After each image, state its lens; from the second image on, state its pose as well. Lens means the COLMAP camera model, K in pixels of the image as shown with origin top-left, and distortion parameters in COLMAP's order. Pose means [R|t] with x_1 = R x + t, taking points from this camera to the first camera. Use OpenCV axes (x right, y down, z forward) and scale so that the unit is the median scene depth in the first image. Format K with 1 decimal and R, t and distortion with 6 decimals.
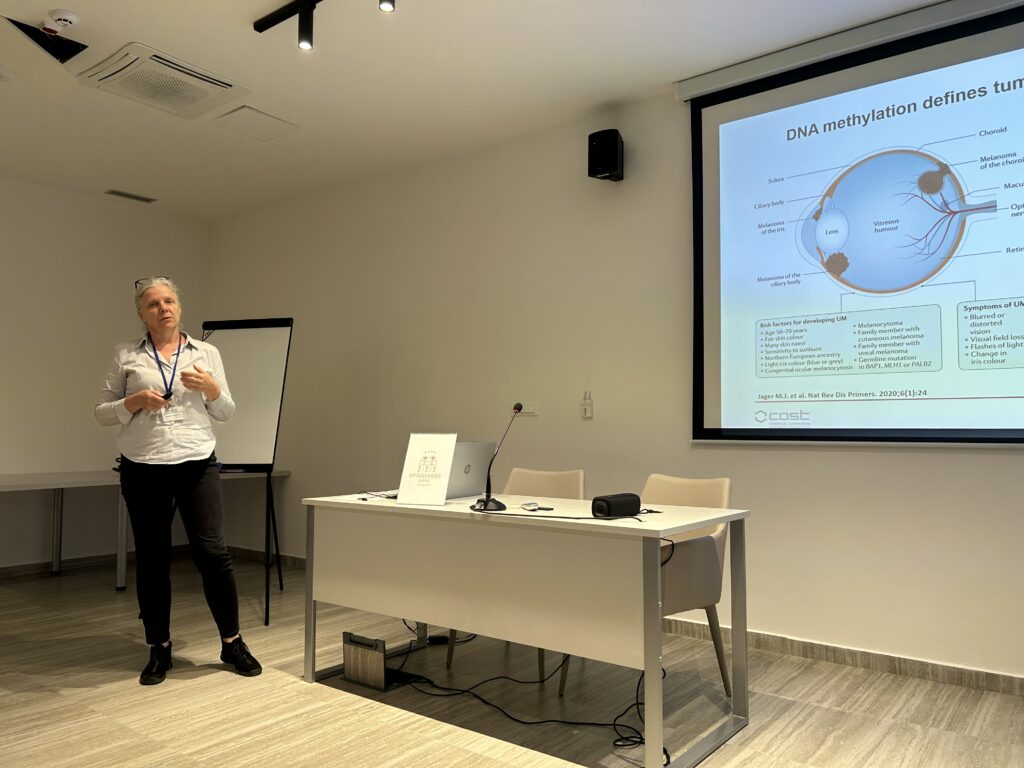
lens RADIAL K [[763.4, 0, 498.9], [0, 763.4, 387.8], [0, 0, 1]] dist [0.066046, -0.083001]
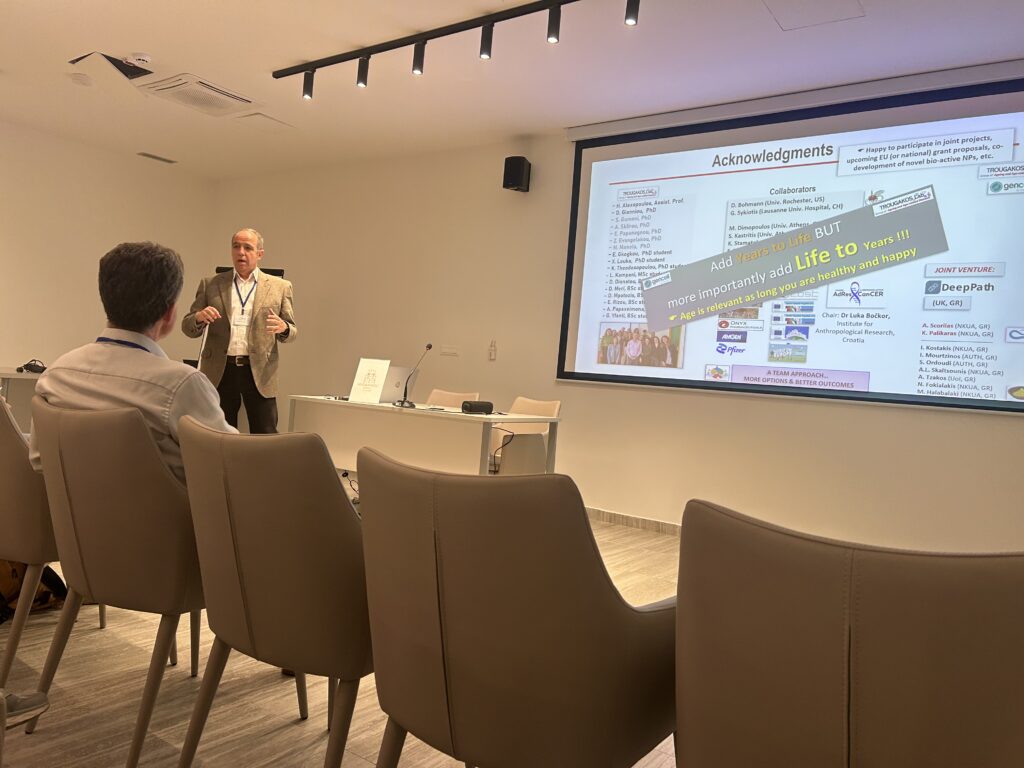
lens RADIAL K [[763.4, 0, 498.9], [0, 763.4, 387.8], [0, 0, 1]] dist [0.066046, -0.083001]
pose [[0.996507, 0.074069, 0.038578, 0.109005], [-0.076582, 0.994719, 0.068334, -0.007937], [-0.033313, -0.071049, 0.996916, -0.568756]]
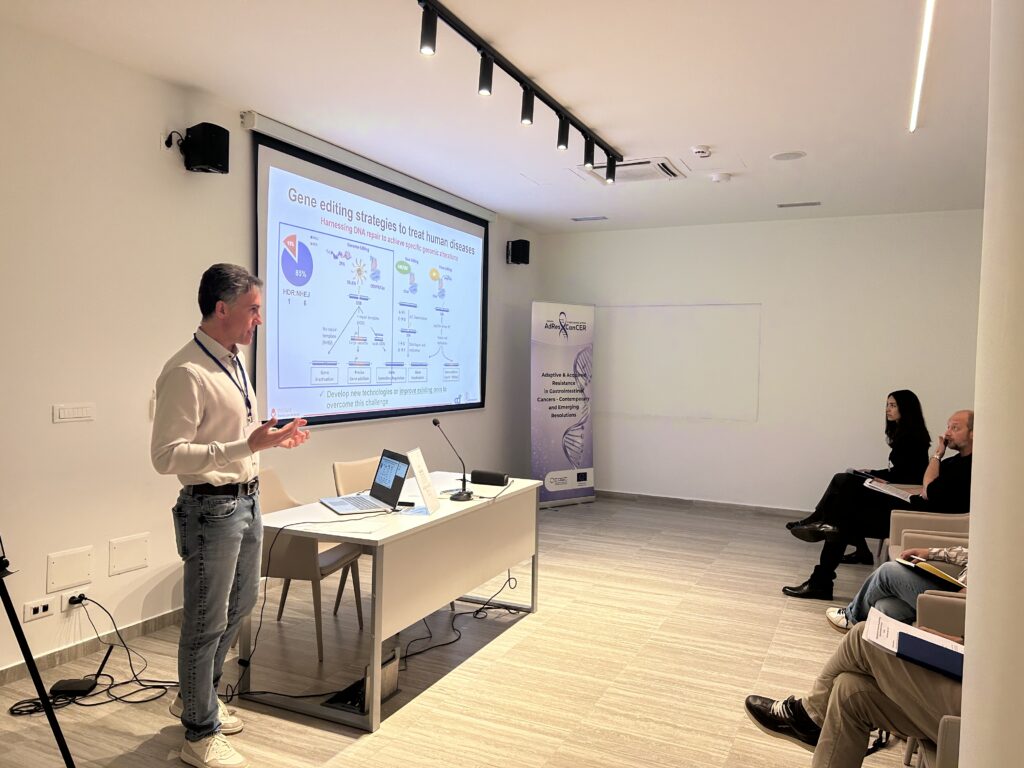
lens RADIAL K [[788.7, 0, 512.0], [0, 788.7, 384.0], [0, 0, 1]] dist [0.105440, -0.197293]
pose [[-0.239889, -0.033334, 0.970228, -1.234683], [-0.070259, 0.997386, 0.016896, -0.067016], [-0.968255, -0.064114, -0.241604, 1.118030]]
